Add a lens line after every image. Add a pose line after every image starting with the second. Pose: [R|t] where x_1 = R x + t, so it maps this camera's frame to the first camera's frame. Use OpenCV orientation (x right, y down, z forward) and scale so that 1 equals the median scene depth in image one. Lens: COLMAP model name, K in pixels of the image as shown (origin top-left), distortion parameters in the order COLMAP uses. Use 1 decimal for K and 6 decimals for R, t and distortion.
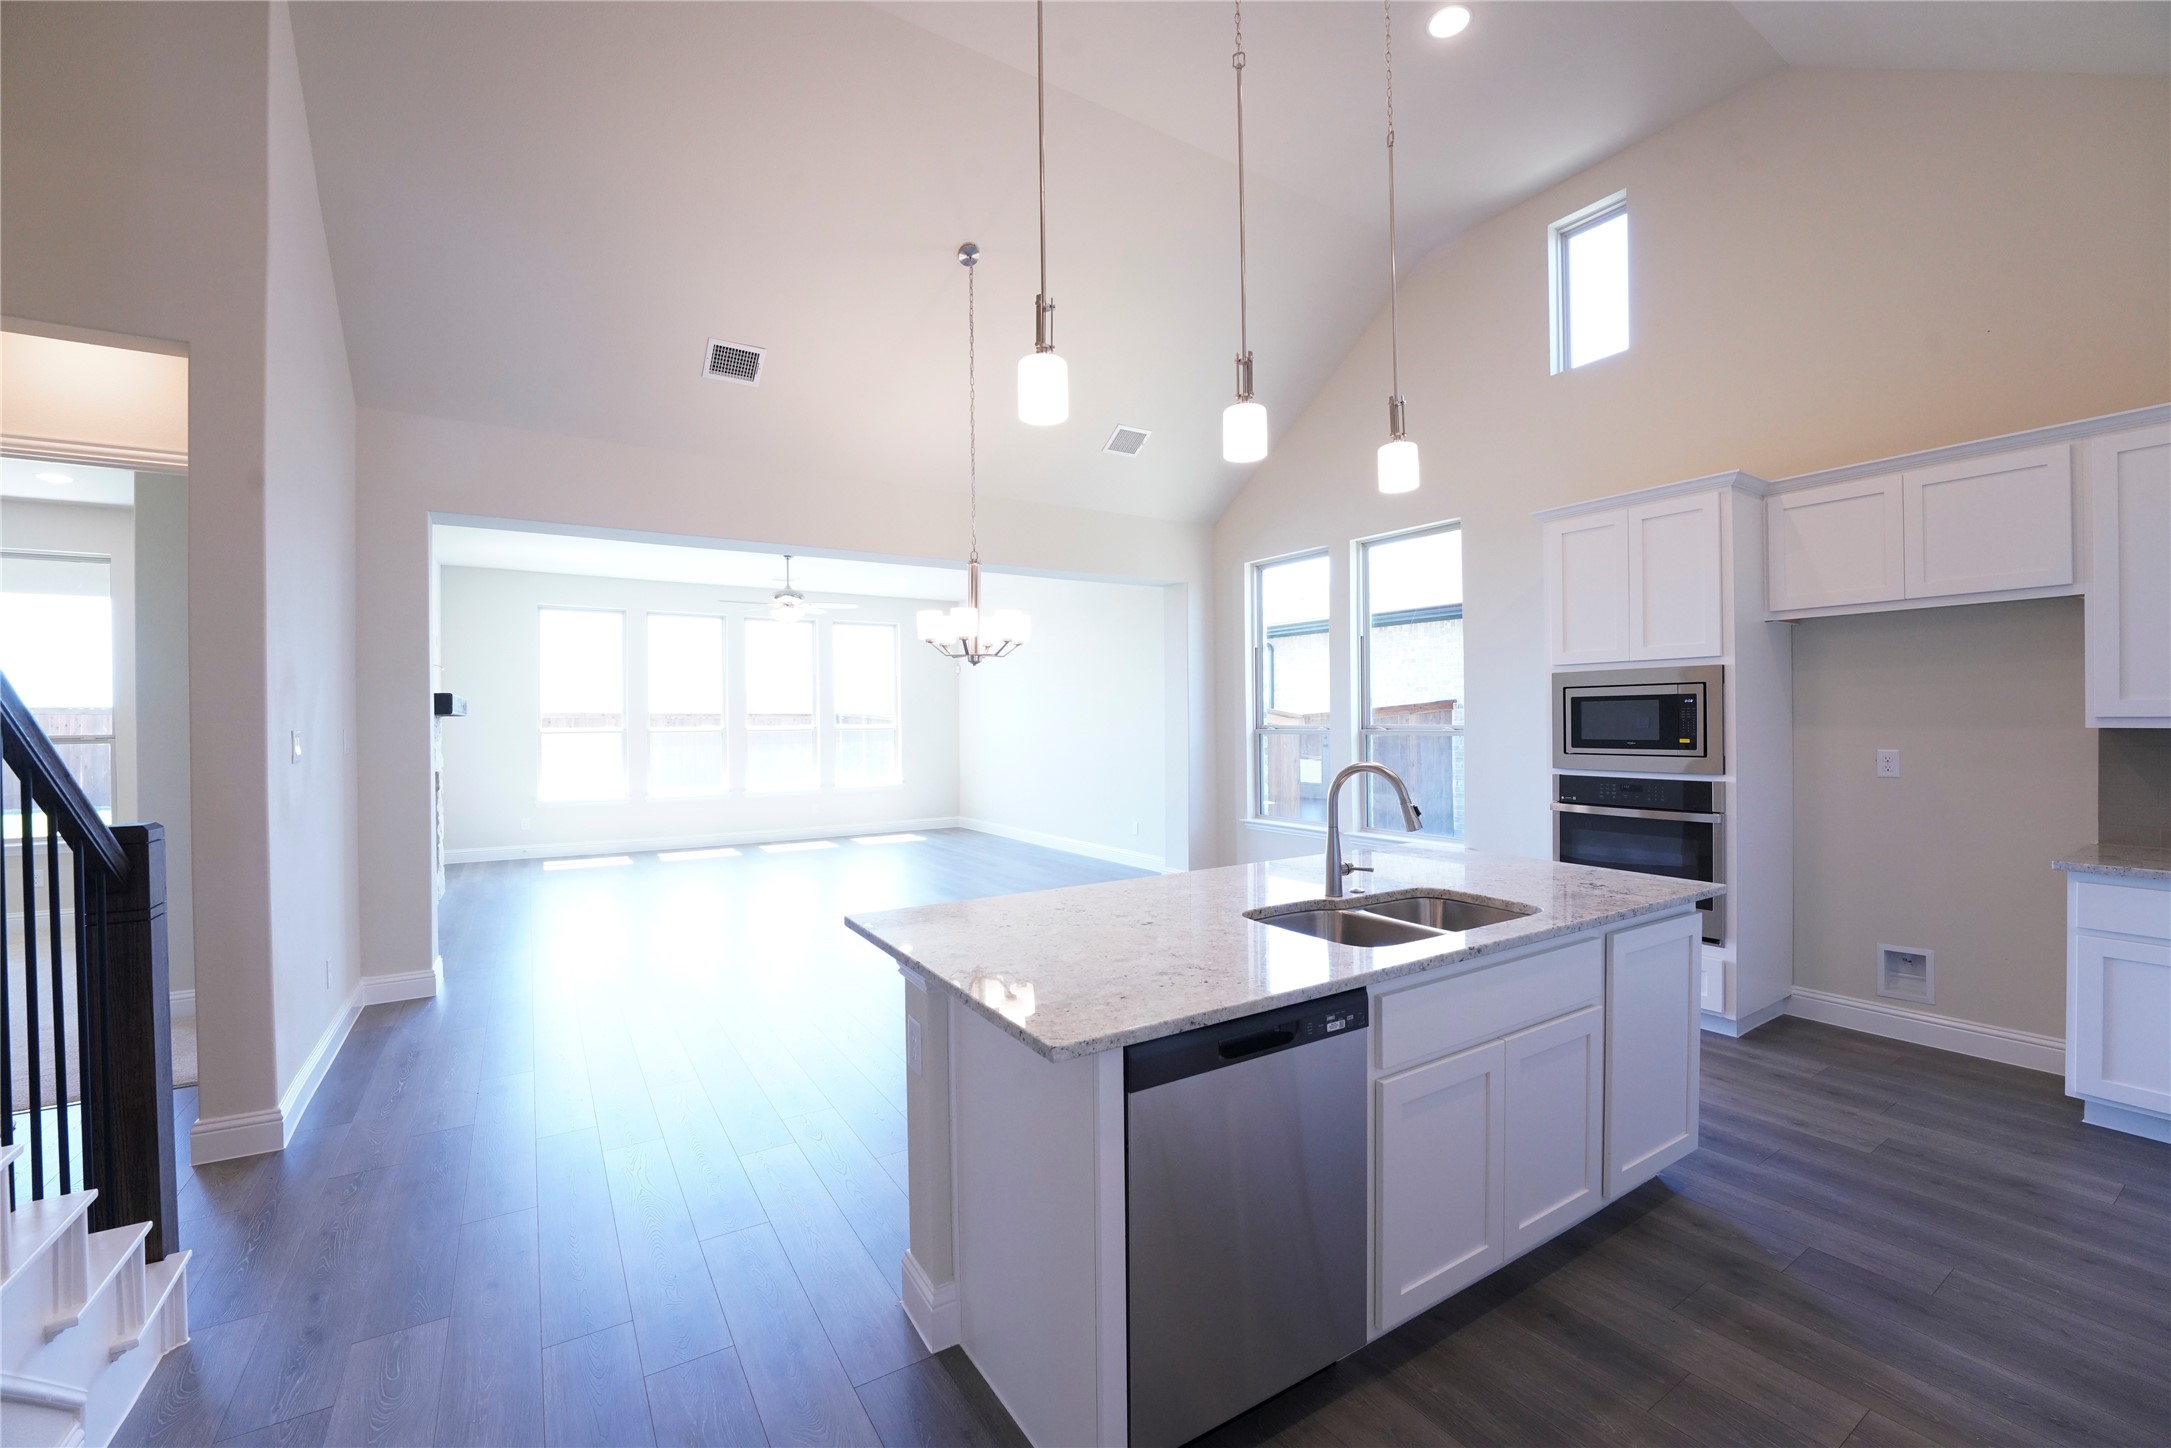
lens RADIAL K [[878.2, 0, 1076.0], [0, 878.2, 721.2], [0, 0, 1]] dist [-0.029387, 0.003995]
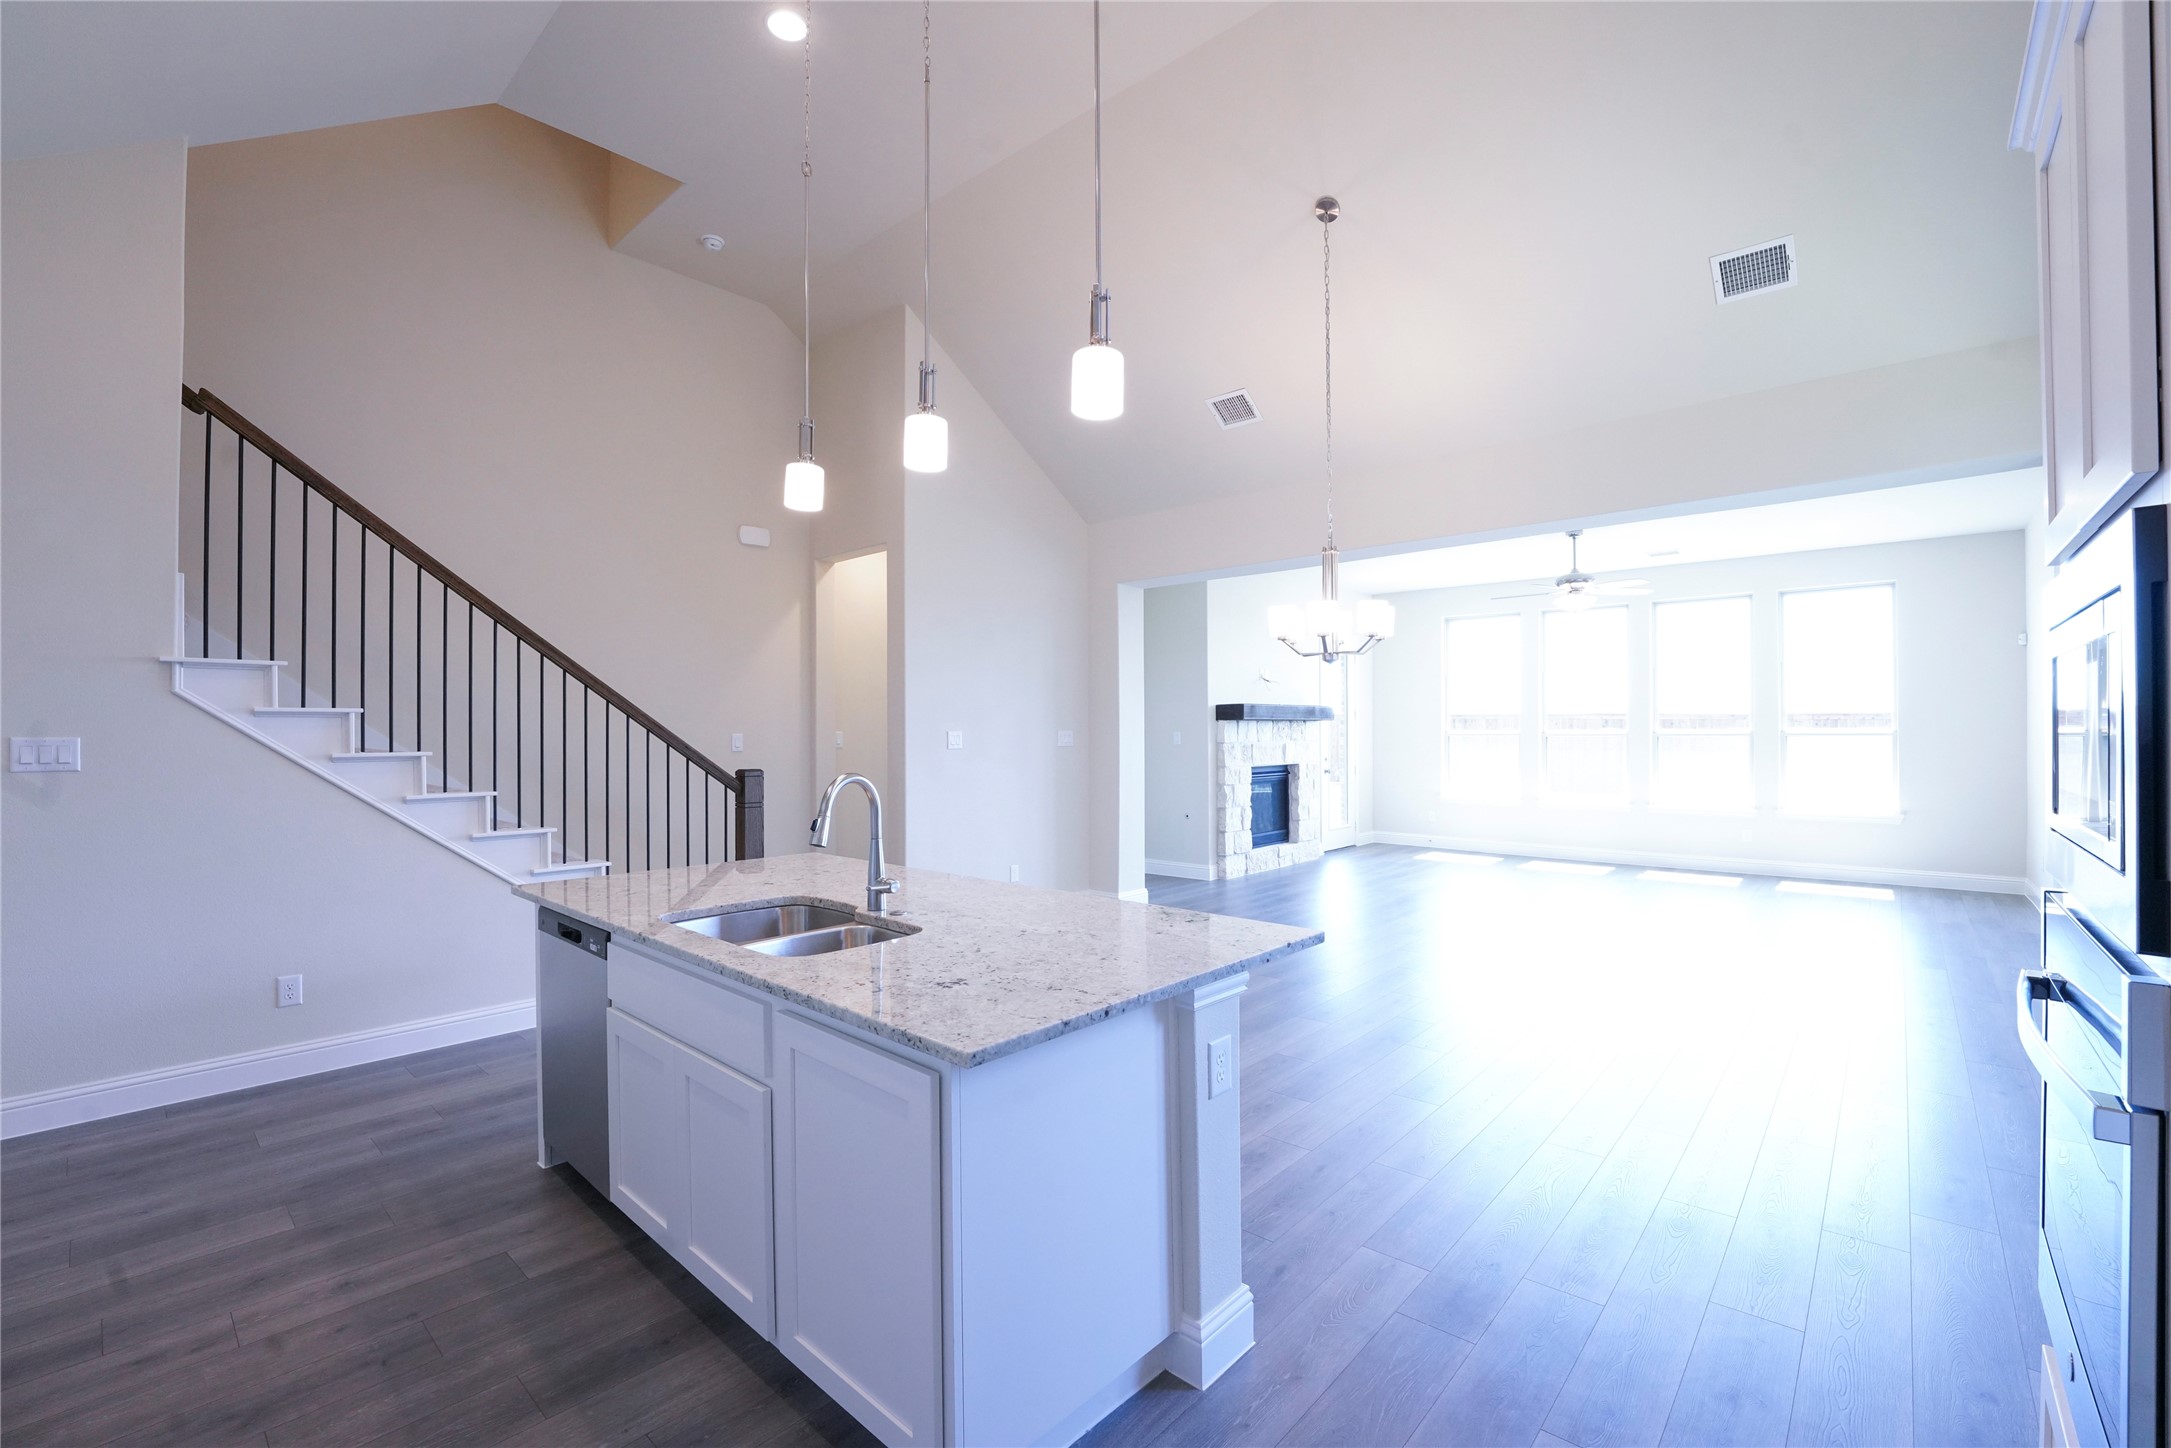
lens RADIAL K [[878.2, 0, 1080.5], [0, 878.2, 739.7], [0, 0, 1]] dist [-0.029387, 0.003995]
pose [[0.250892, 0.015326, -0.967894, 0.803458], [0.004231, 0.999848, 0.016928, -0.002243], [0.968006, -0.008342, 0.250789, 0.612201]]
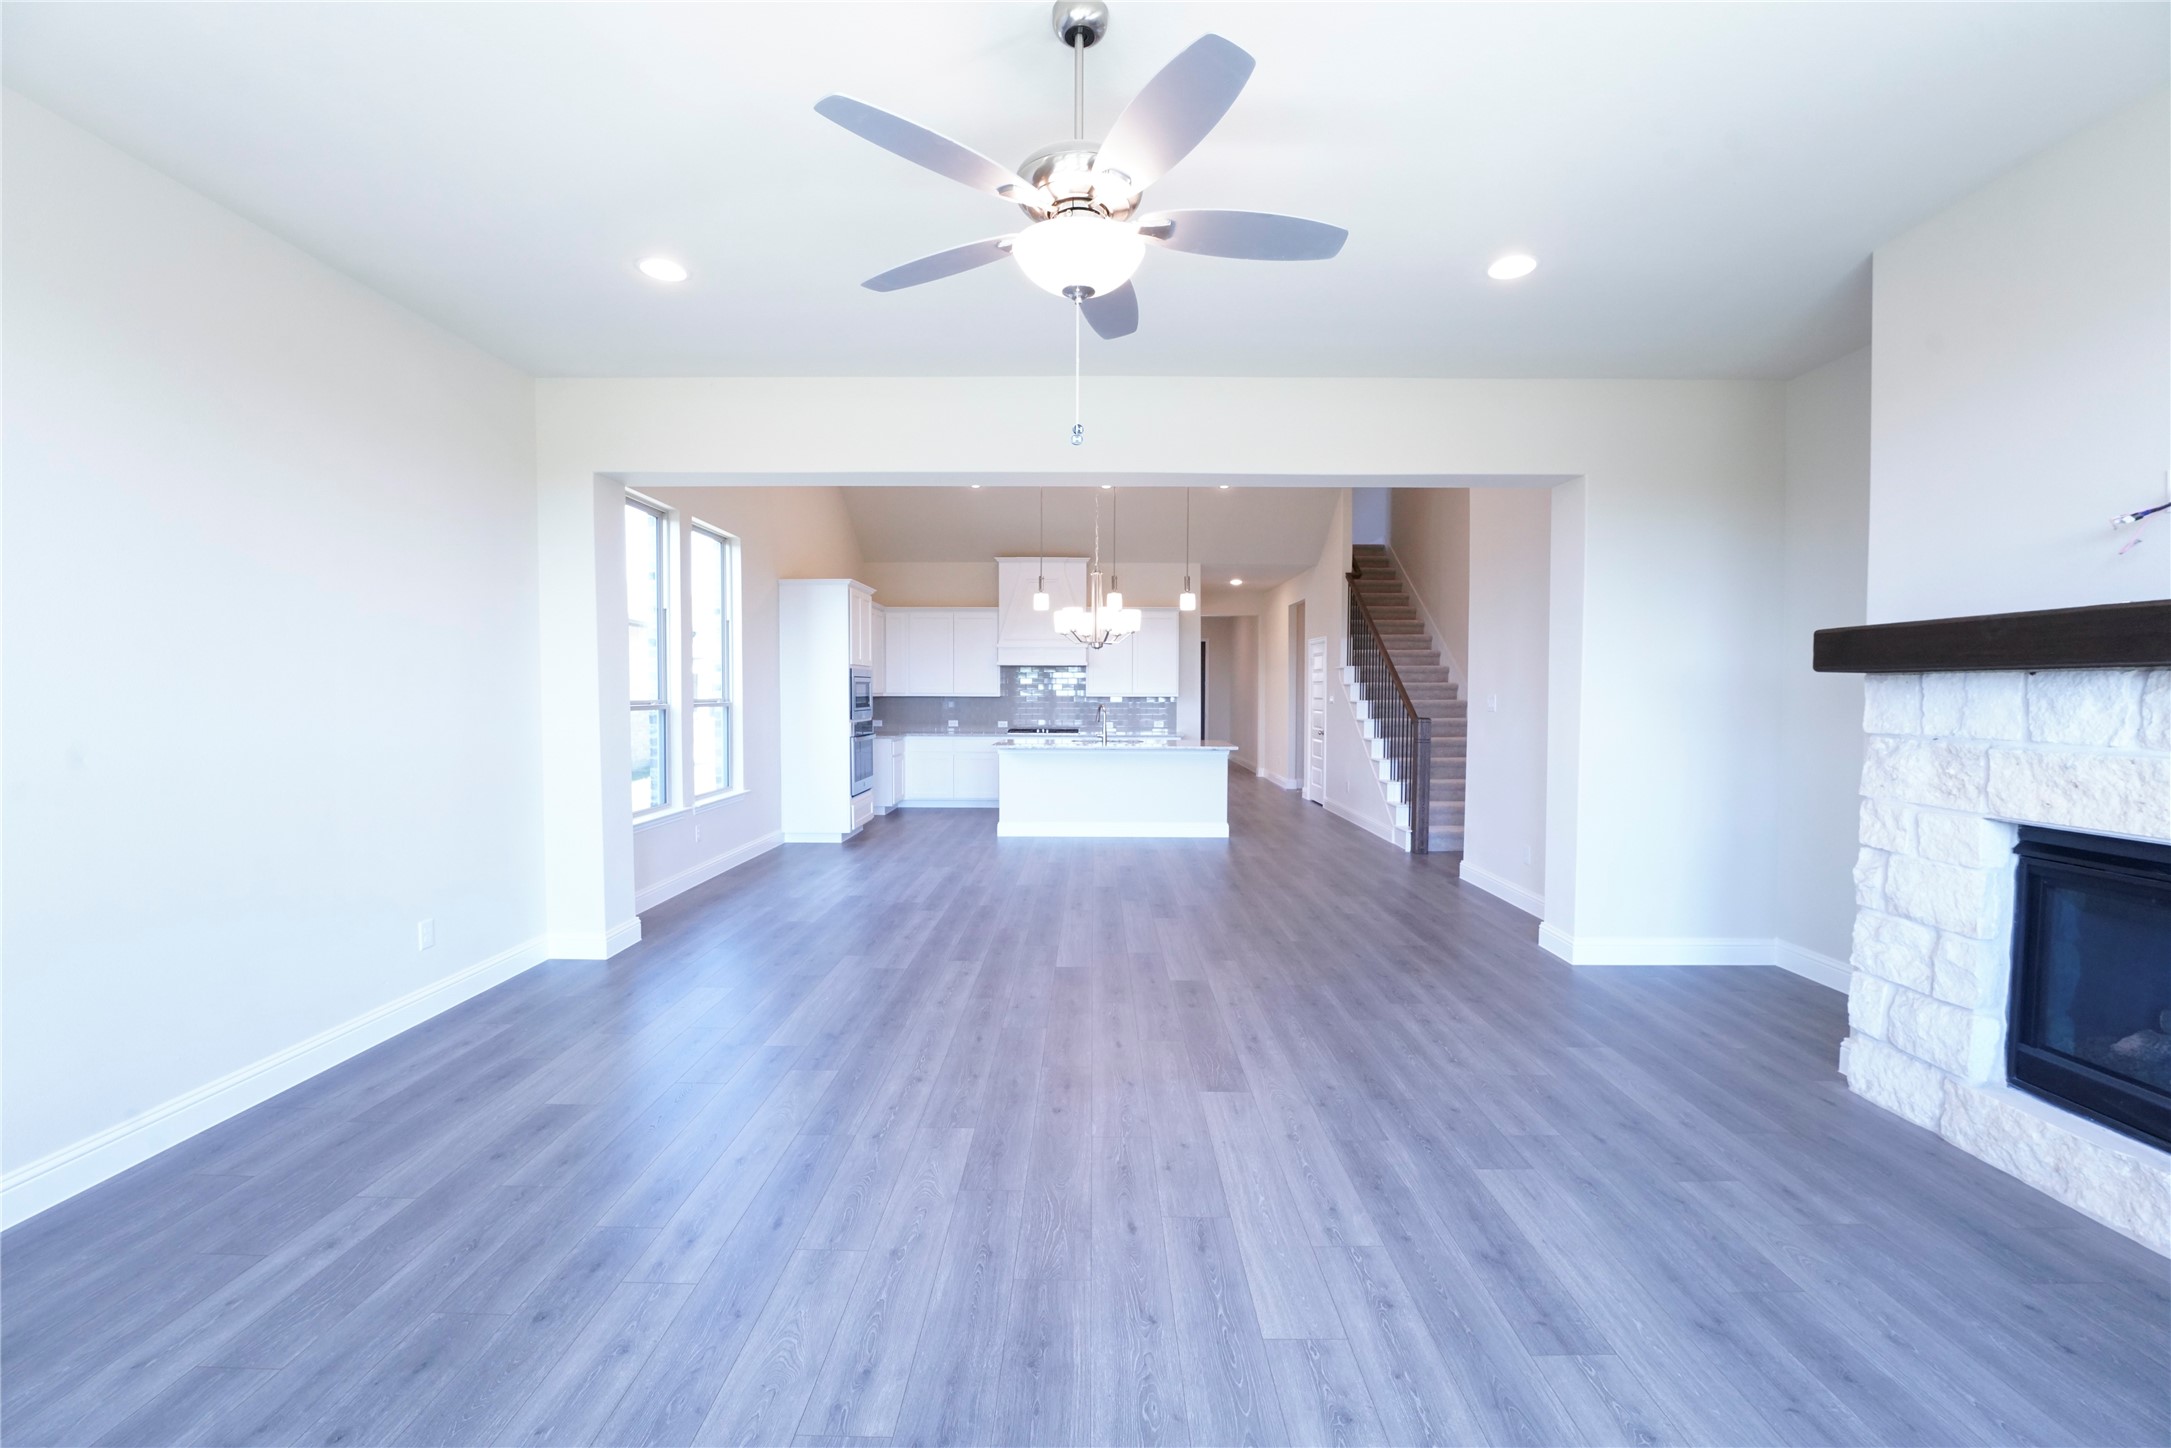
lens RADIAL K [[878.2, 0, 1082.4], [0, 878.2, 724.6], [0, 0, 1]] dist [-0.029387, 0.003995]
pose [[-0.841916, -0.013536, 0.539439, -0.945260], [0.006427, 0.999363, 0.035108, 0.002064], [-0.539570, 0.033024, -0.841293, 2.491182]]
